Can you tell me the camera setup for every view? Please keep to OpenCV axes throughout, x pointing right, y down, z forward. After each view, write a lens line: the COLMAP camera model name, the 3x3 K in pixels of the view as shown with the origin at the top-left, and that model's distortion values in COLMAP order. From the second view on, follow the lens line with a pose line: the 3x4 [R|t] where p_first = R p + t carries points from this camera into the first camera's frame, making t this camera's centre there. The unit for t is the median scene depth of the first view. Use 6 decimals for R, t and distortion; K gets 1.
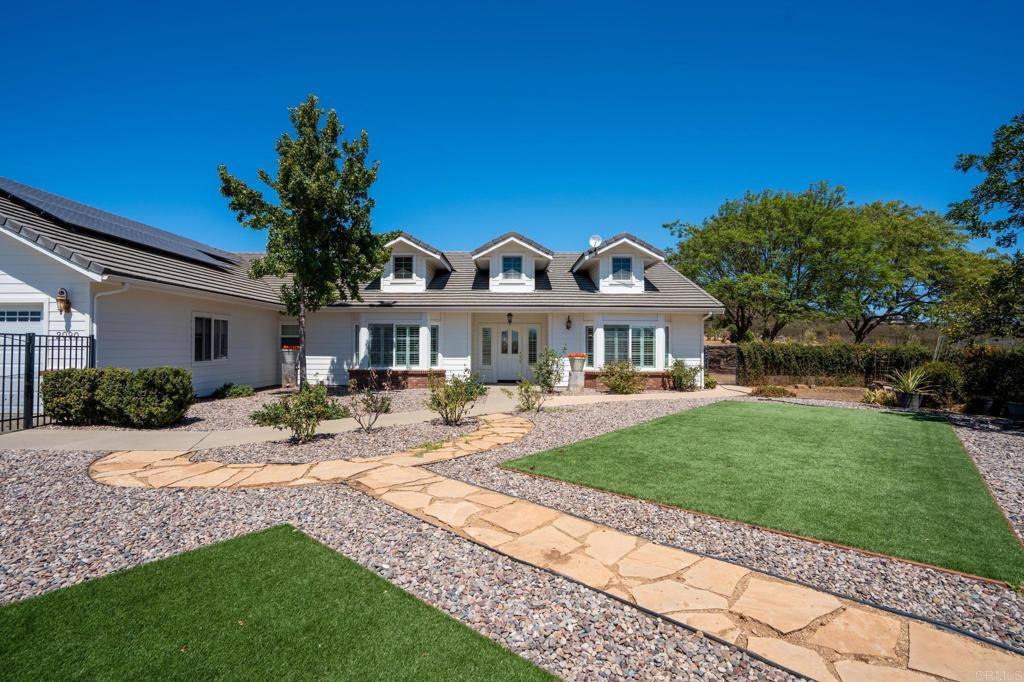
lens RADIAL K [[469.1, 0, 512.0], [0, 469.1, 341.0], [0, 0, 1]] dist [-0.041276, 0.000478]
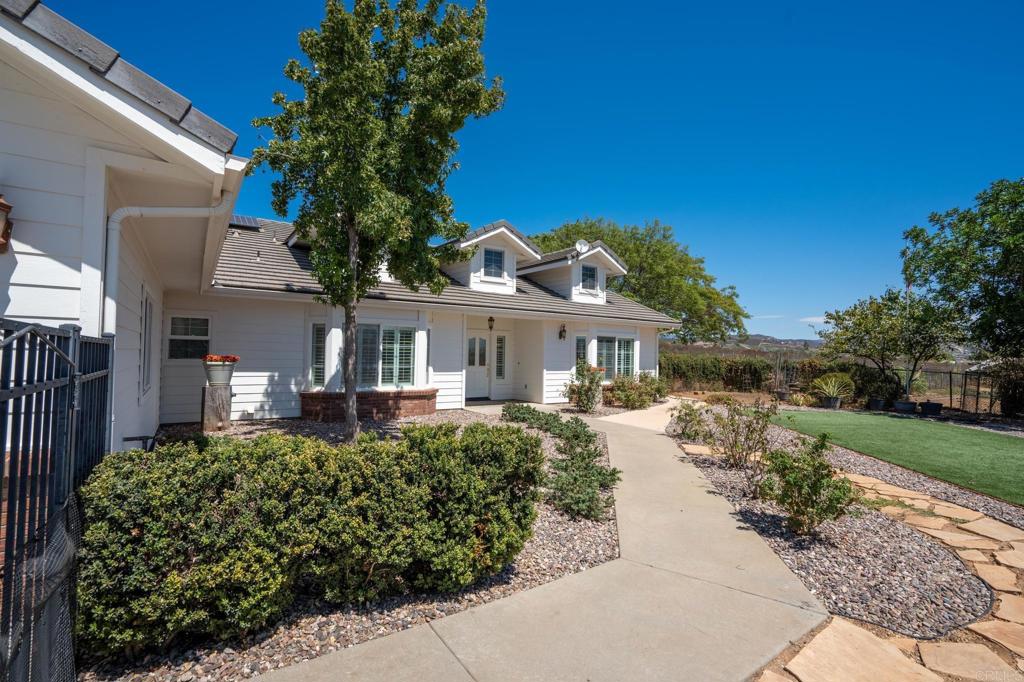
lens RADIAL K [[469.1, 0, 512.0], [0, 469.1, 341.0], [0, 0, 1]] dist [-0.041276, 0.000478]
pose [[0.819001, 0.026969, 0.573159, -0.477616], [-0.021924, 0.999636, -0.015707, -0.005610], [-0.573374, 0.000298, 0.819294, 0.313209]]
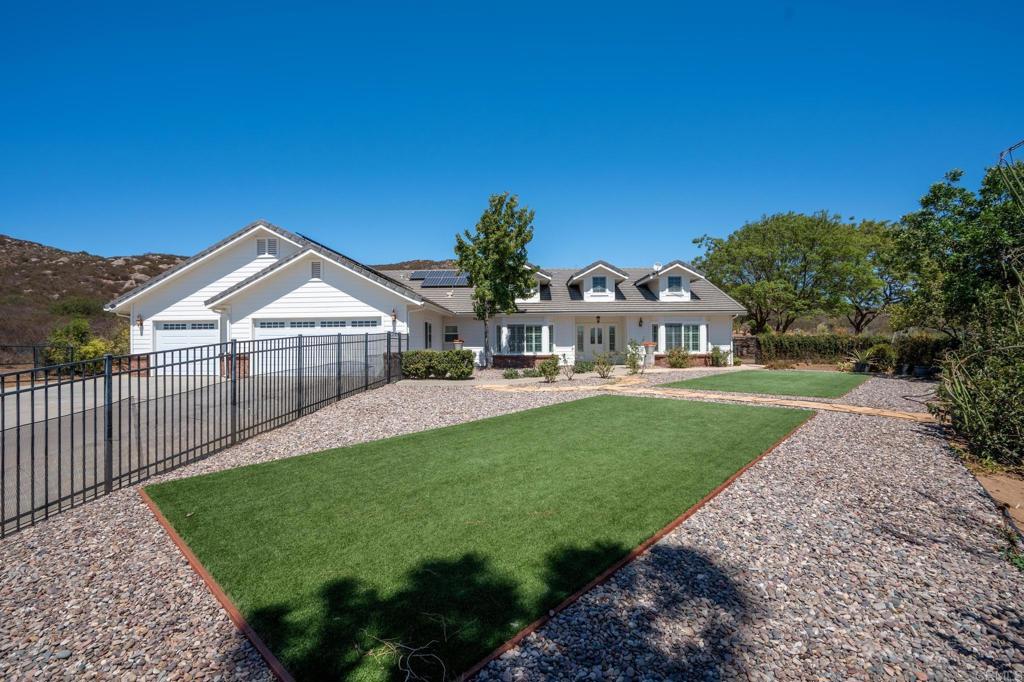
lens RADIAL K [[469.1, 0, 512.0], [0, 469.1, 341.0], [0, 0, 1]] dist [-0.041276, 0.000478]
pose [[0.999301, -0.011879, -0.035446, -0.234998], [0.012174, 0.999893, 0.008114, 0.003730], [0.035346, -0.008540, 0.999339, -0.496397]]
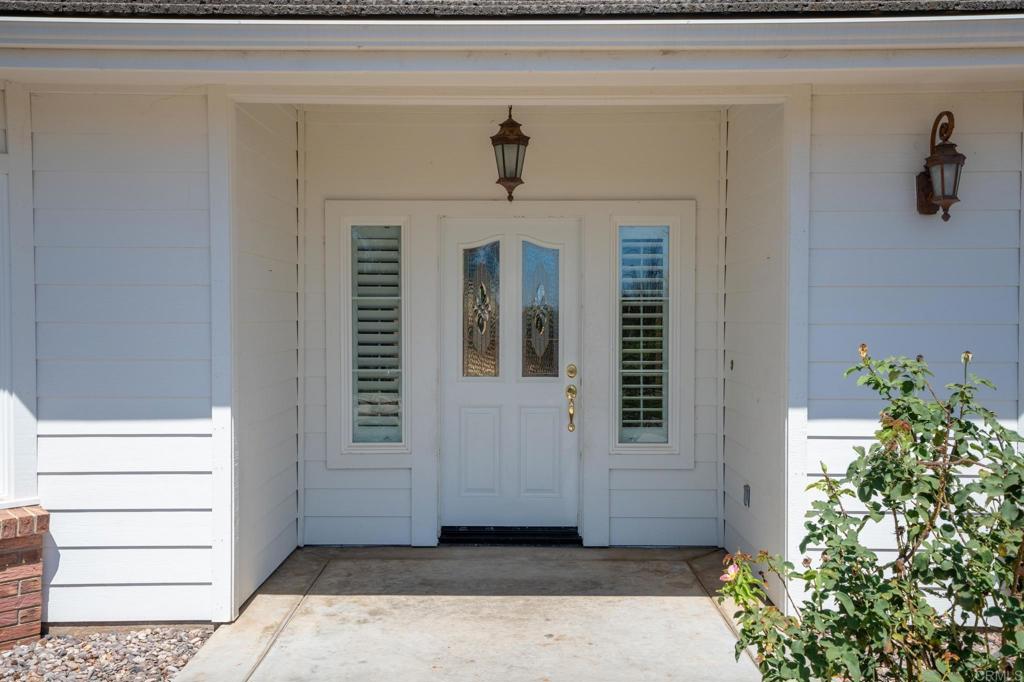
lens RADIAL K [[934.9, 0, 512.0], [0, 934.9, 341.0], [0, 0, 1]] dist [0.001035, 0.000250]
pose [[0.999980, -0.005174, -0.003572, -0.003157], [0.005283, 0.999498, 0.031230, 0.003265], [0.003408, -0.031248, 0.999506, 0.722768]]
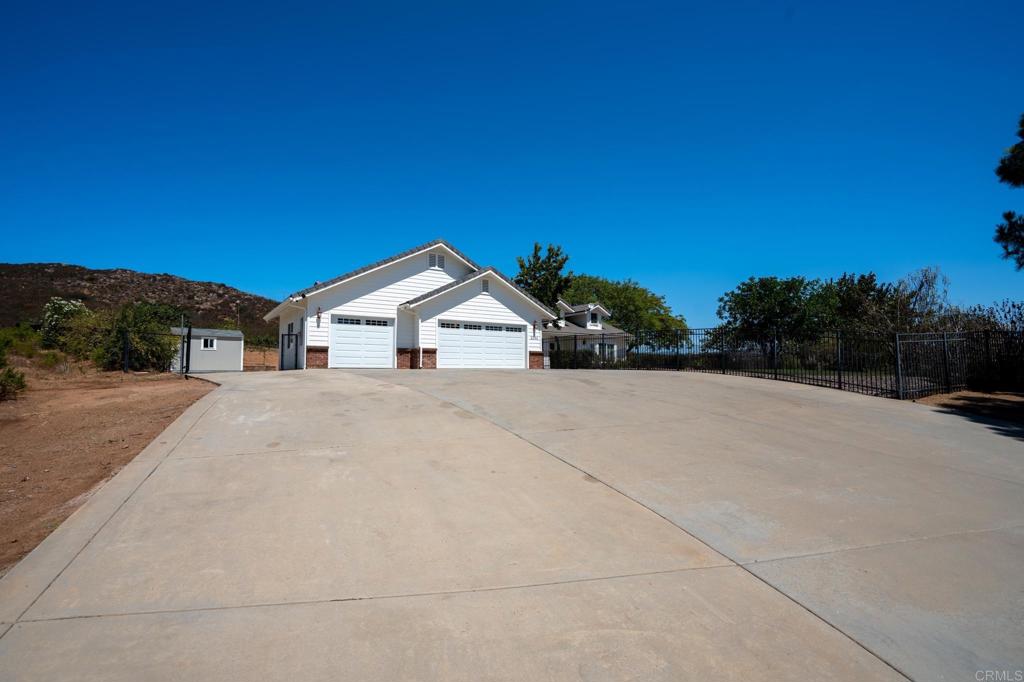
lens RADIAL K [[469.1, 0, 512.0], [0, 469.1, 341.0], [0, 0, 1]] dist [-0.041276, 0.000478]
pose [[0.816667, 0.032638, 0.576186, -1.442620], [0.001770, 0.998253, -0.059054, 0.089115], [-0.577107, 0.049248, 0.815182, -0.617000]]
